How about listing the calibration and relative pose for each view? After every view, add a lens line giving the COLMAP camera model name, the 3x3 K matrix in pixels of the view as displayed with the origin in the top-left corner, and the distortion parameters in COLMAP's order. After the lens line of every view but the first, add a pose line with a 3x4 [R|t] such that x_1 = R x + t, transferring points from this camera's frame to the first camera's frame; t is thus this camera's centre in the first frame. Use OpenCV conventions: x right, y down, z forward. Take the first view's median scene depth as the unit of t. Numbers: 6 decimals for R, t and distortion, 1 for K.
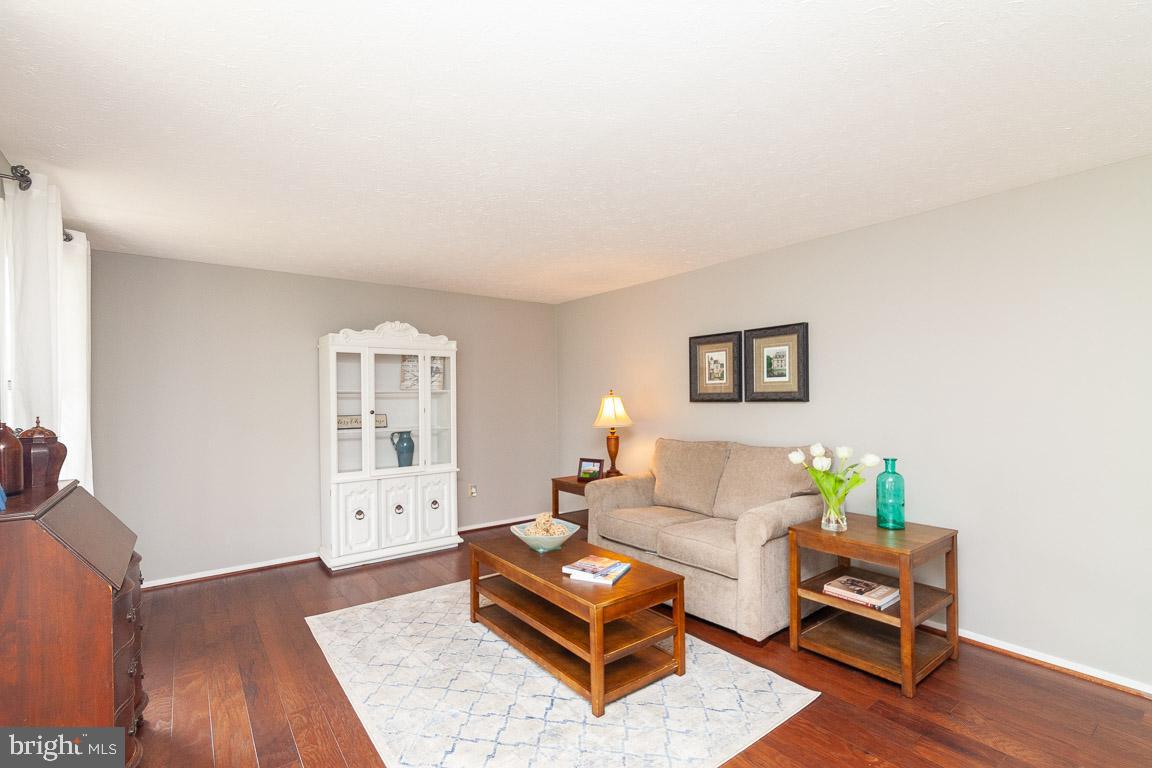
lens RADIAL K [[532.1, 0, 582.7], [0, 532.1, 391.5], [0, 0, 1]] dist [0.009656, -0.002273]
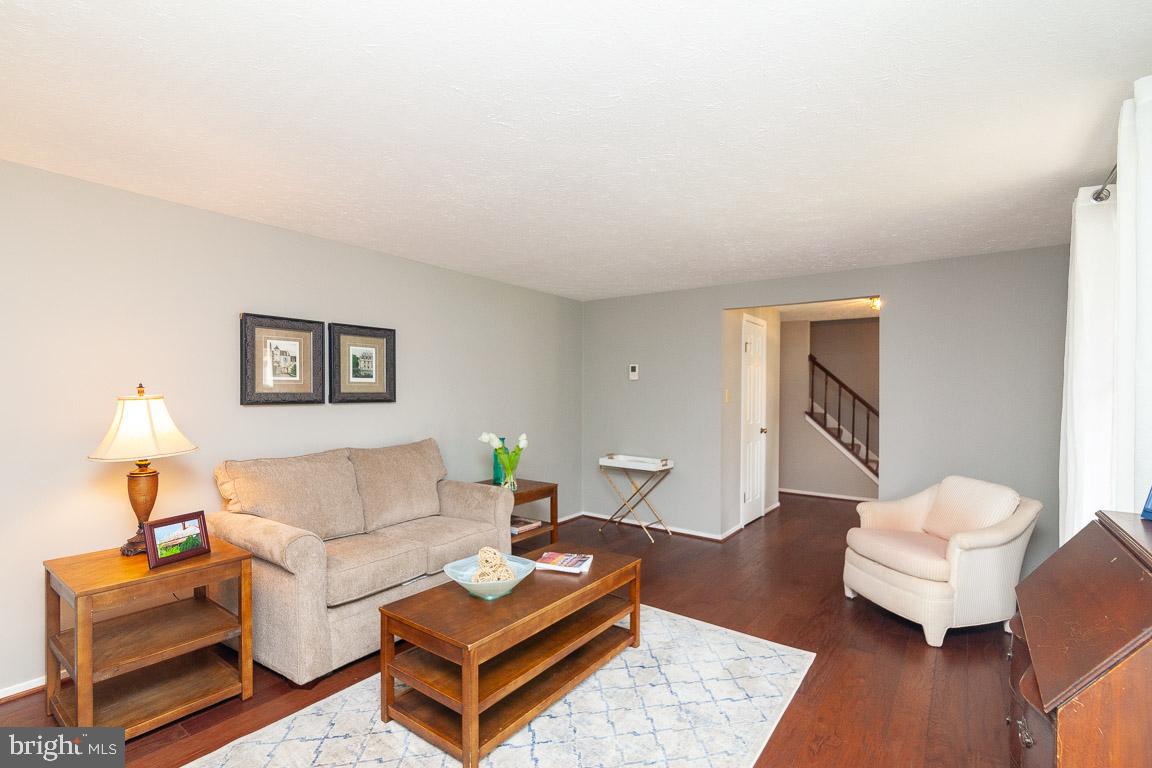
lens RADIAL K [[532.1, 0, 580.3], [0, 532.1, 389.2], [0, 0, 1]] dist [0.009656, -0.002273]
pose [[-0.301641, 0.022641, 0.953153, -0.677746], [-0.001430, 0.999706, -0.024200, 0.016989], [-0.953420, -0.008663, -0.301520, 0.890307]]
